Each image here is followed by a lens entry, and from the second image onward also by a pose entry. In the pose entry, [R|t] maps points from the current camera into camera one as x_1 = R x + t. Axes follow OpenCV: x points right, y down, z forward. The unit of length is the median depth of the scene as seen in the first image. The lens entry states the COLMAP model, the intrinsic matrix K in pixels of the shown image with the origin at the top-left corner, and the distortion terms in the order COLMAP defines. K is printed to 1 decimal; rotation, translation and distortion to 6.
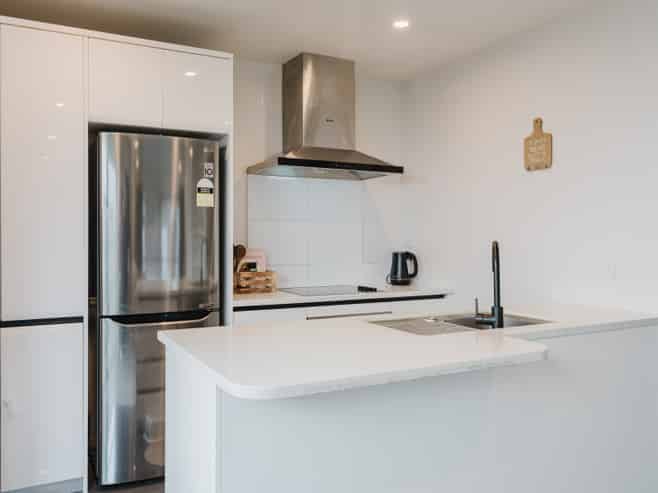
lens RADIAL K [[552.5, 0, 329.7], [0, 552.5, 235.1], [0, 0, 1]] dist [-0.006733, -0.006709]
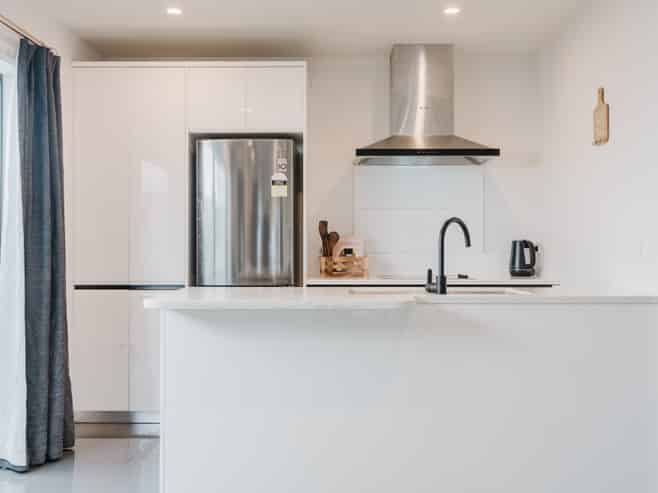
lens RADIAL K [[679.8, 0, 327.9], [0, 679.8, 243.5], [0, 0, 1]] dist [0.004379, 0.000000]
pose [[0.881398, -0.002371, -0.472368, 0.443205], [0.004715, 0.999982, 0.003778, 0.034727], [0.472350, -0.005557, 0.881393, -0.179299]]
